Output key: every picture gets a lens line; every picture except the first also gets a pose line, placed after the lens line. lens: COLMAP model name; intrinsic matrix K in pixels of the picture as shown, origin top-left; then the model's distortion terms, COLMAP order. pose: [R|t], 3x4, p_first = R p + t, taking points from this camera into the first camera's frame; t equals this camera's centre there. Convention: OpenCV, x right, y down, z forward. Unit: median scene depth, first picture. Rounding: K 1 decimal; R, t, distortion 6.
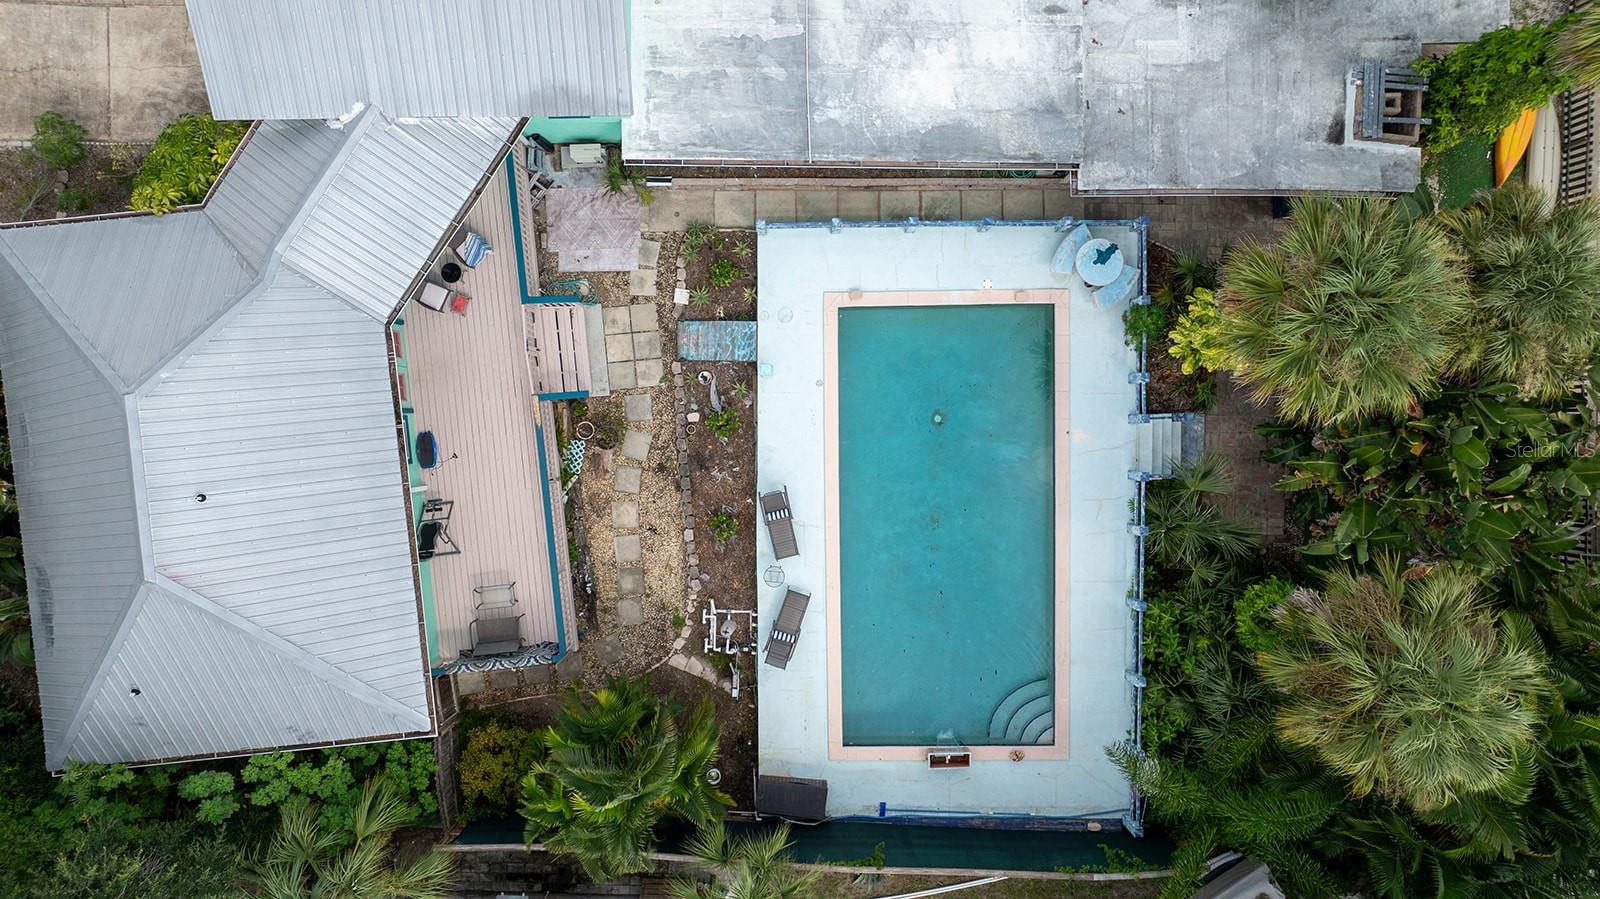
lens RADIAL K [[1139.2, 0, 794.5], [0, 1139.2, 445.8], [0, 0, 1]] dist [0.003093, -0.000734]
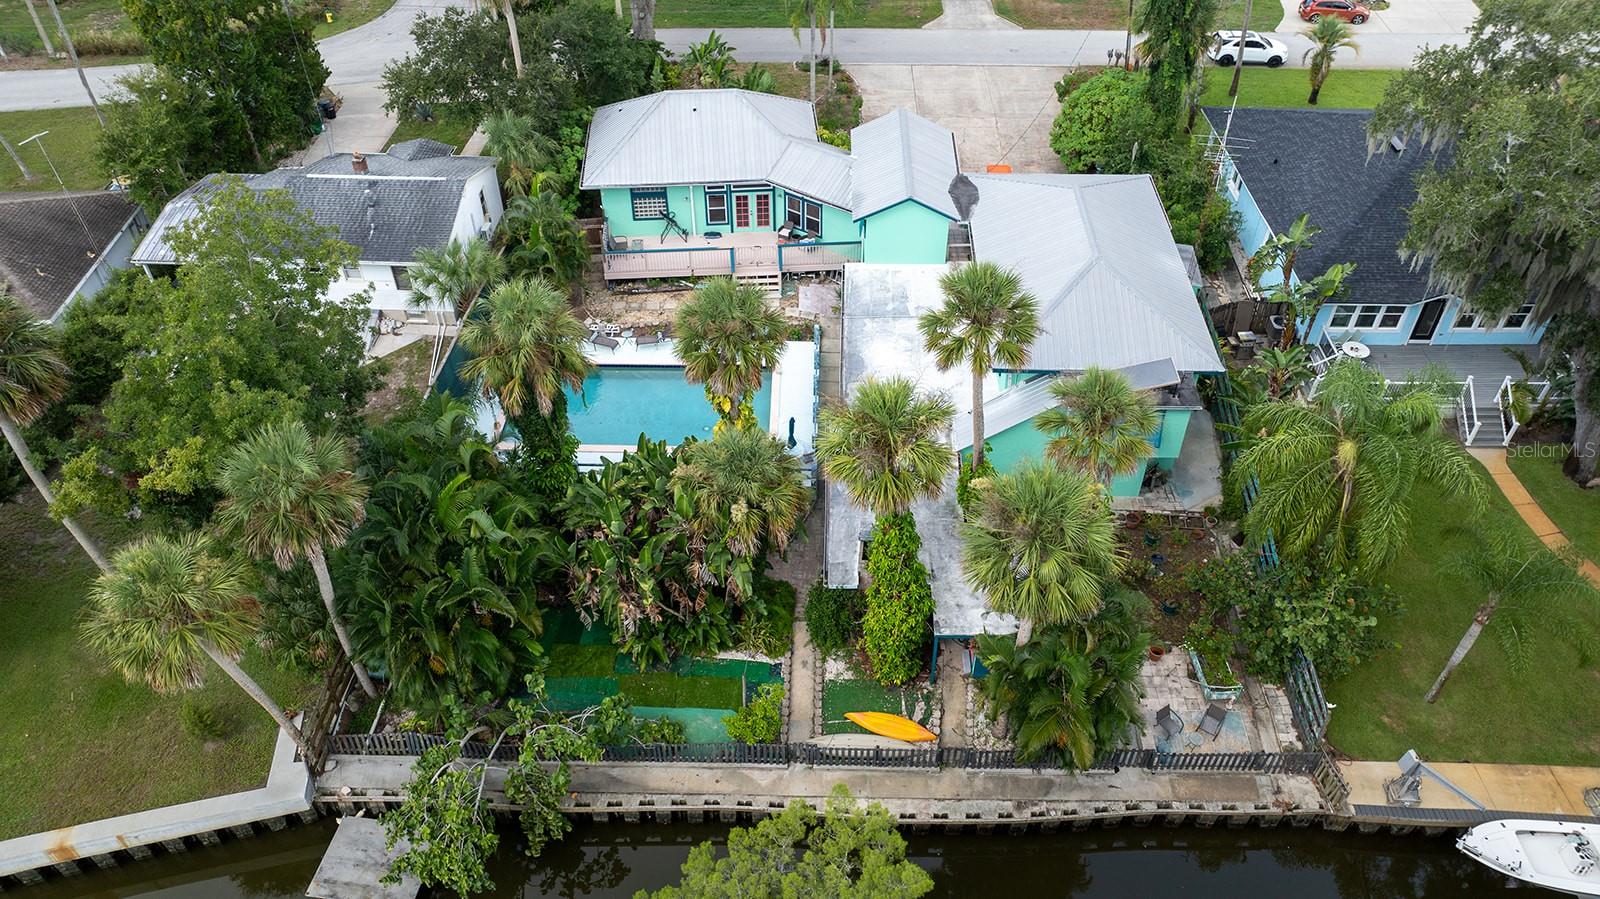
lens RADIAL K [[1139.2, 0, 794.9], [0, 1139.2, 442.3], [0, 0, 1]] dist [0.003093, -0.000734]
pose [[-0.035869, 0.666182, -0.744926, 1.454056], [-0.999230, -0.035755, 0.016138, -0.191513], [-0.015884, 0.744932, 0.666951, -0.102780]]
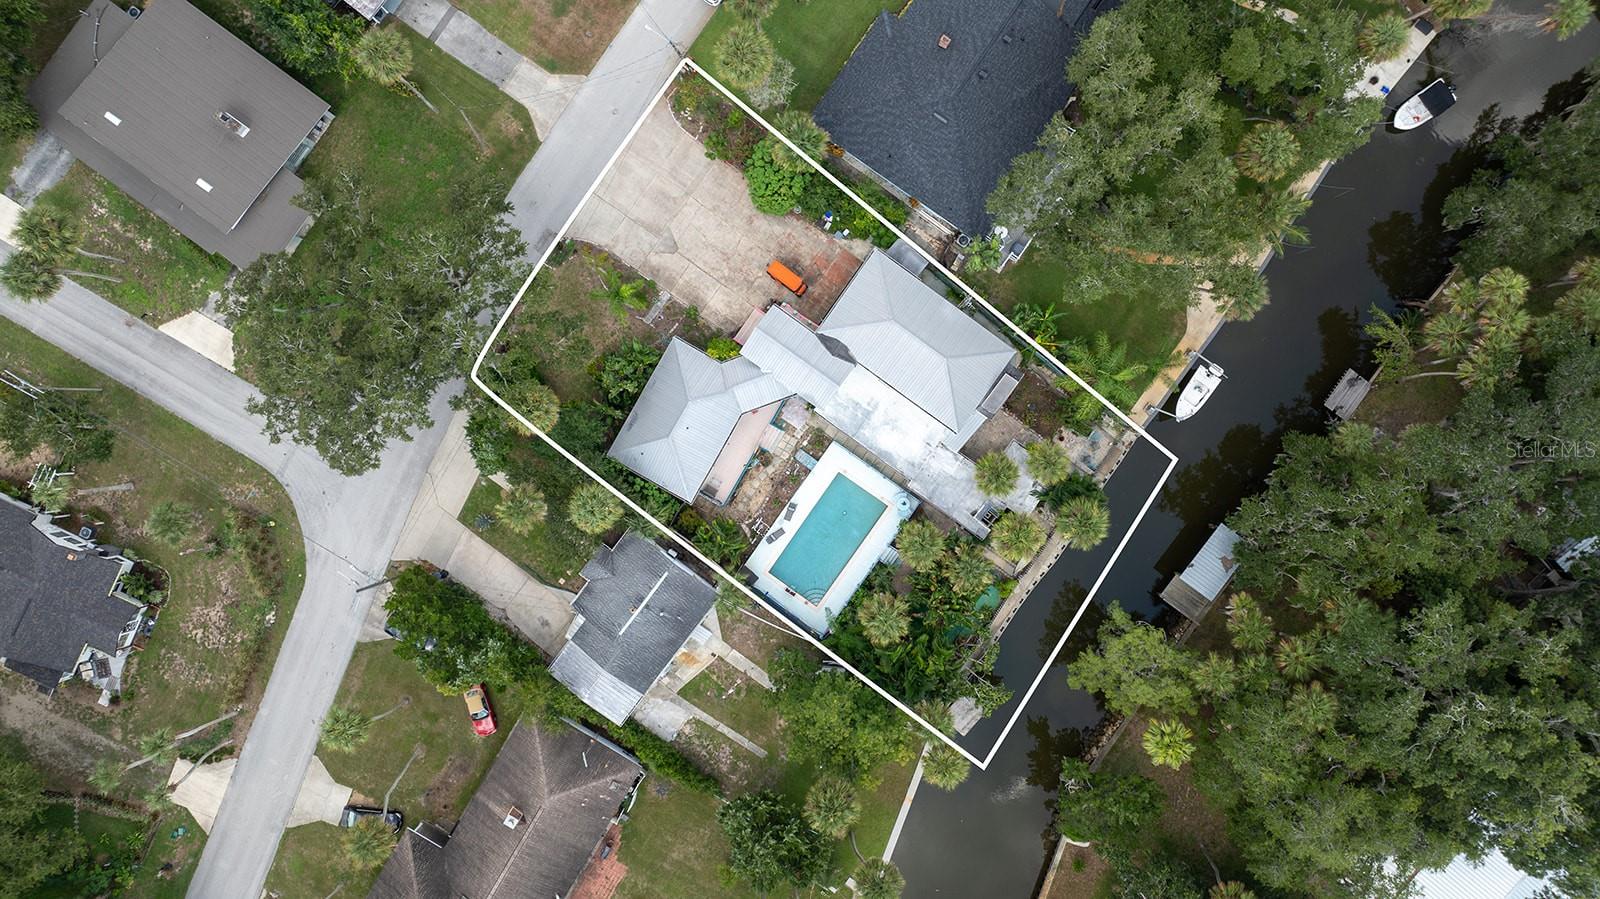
lens RADIAL K [[1139.2, 0, 799.2], [0, 1139.2, 448.0], [0, 0, 1]] dist [0.003093, -0.000734]
pose [[0.812141, 0.583268, 0.015009, -0.161796], [-0.583315, 0.812245, -0.001451, -0.105765], [-0.013037, -0.007576, 0.999886, -2.610272]]
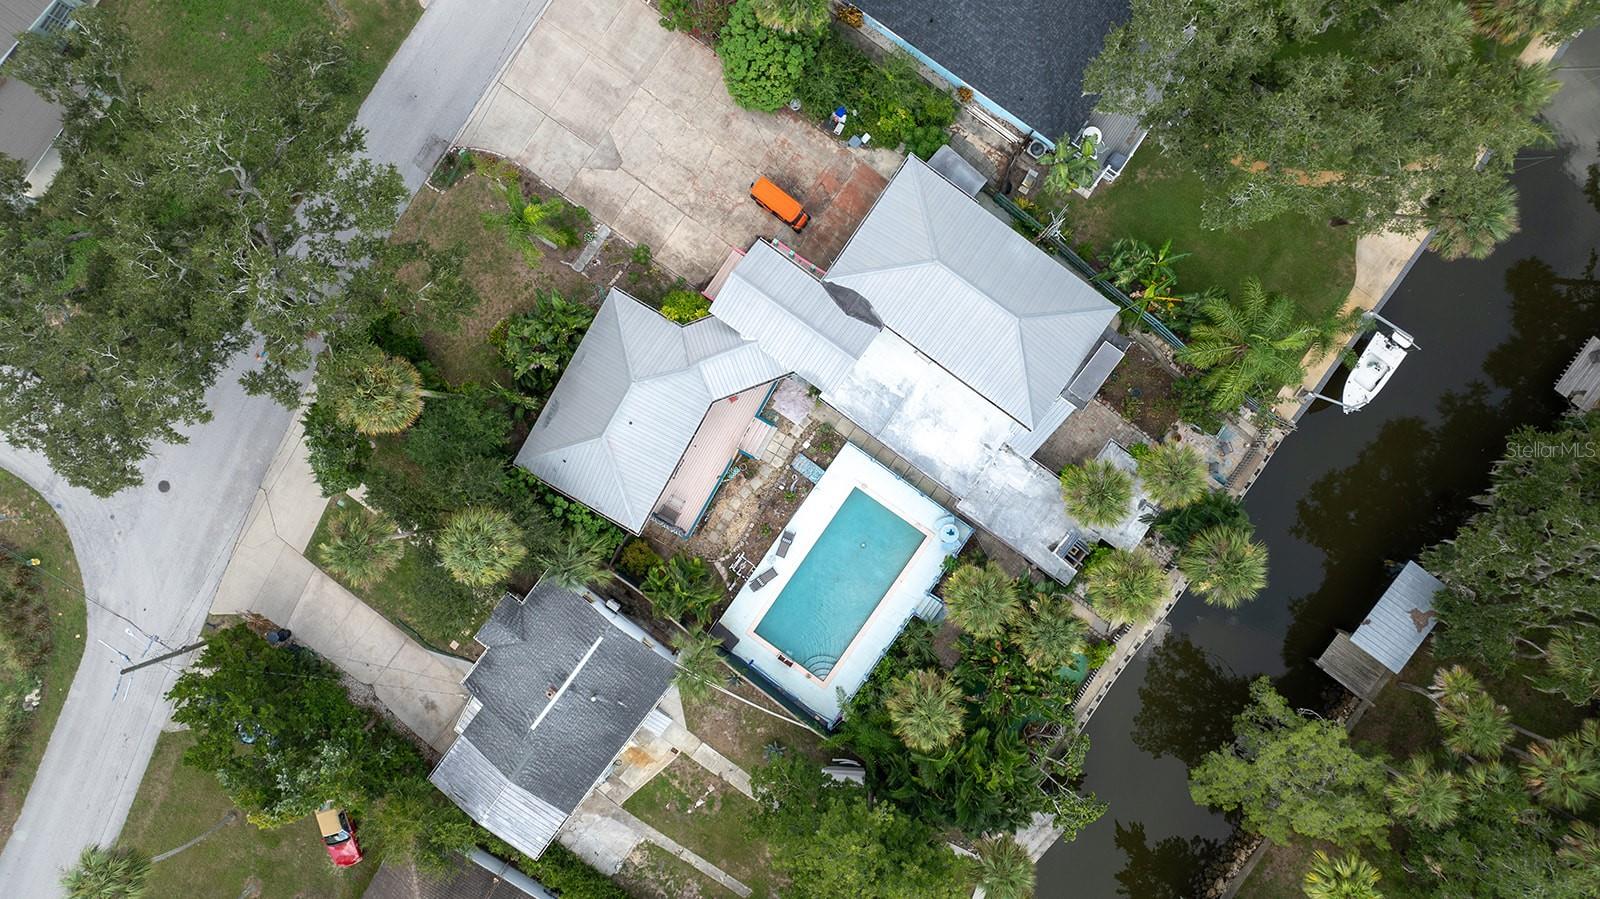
lens RADIAL K [[1139.2, 0, 804.9], [0, 1139.2, 439.0], [0, 0, 1]] dist [0.003093, -0.000734]
pose [[0.812586, 0.582696, 0.012973, -0.143996], [-0.582668, 0.812686, -0.006292, -0.126972], [-0.014209, -0.002446, 0.999896, -1.488373]]
